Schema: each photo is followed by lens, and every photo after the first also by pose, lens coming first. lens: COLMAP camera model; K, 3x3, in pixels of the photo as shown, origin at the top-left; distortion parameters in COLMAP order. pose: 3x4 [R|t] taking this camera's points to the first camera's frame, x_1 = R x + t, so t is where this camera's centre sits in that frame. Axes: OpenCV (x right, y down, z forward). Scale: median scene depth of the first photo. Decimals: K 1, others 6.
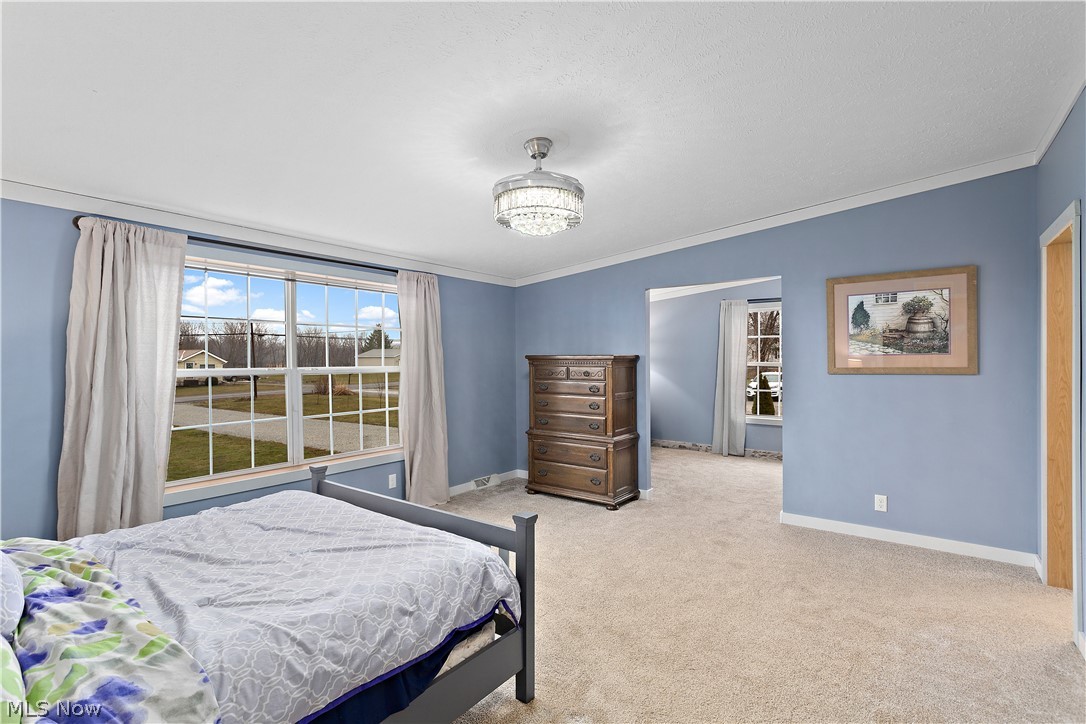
lens RADIAL K [[517.5, 0, 549.3], [0, 517.5, 366.4], [0, 0, 1]] dist [0.003346, 0.000114]
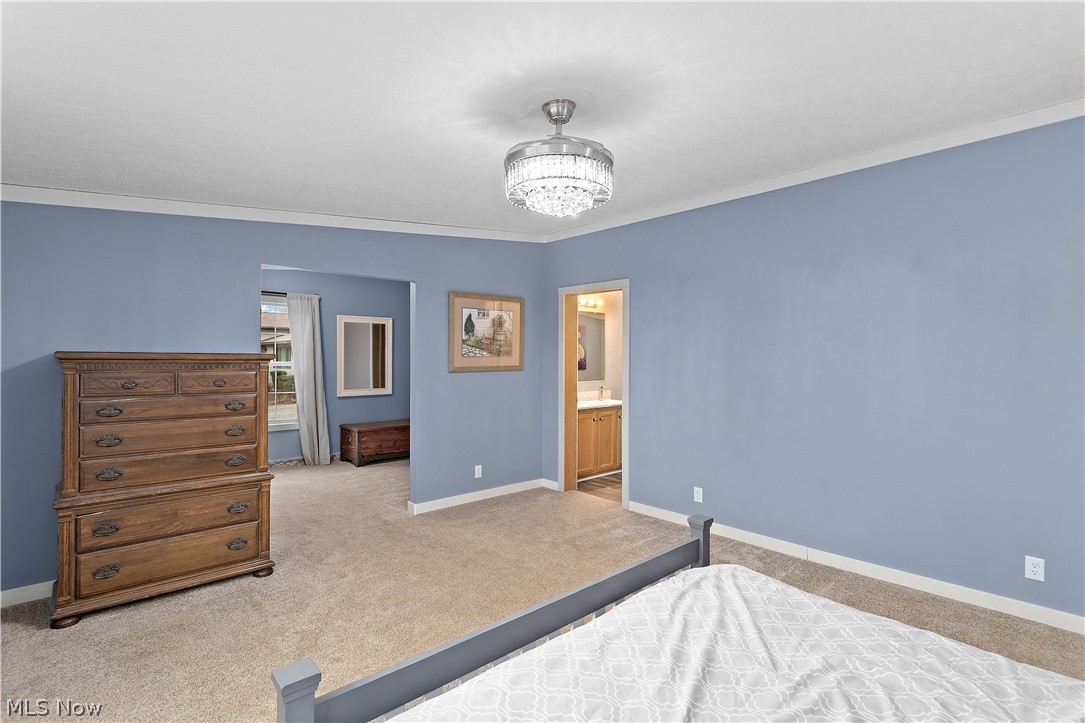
lens RADIAL K [[517.0, 0, 540.0], [0, 517.0, 366.2], [0, 0, 1]] dist [0.003346, 0.000114]
pose [[0.187241, -0.014490, 0.982207, -0.588160], [0.004890, 0.999893, 0.013819, -0.015650], [-0.982302, 0.002215, 0.187292, 0.601589]]
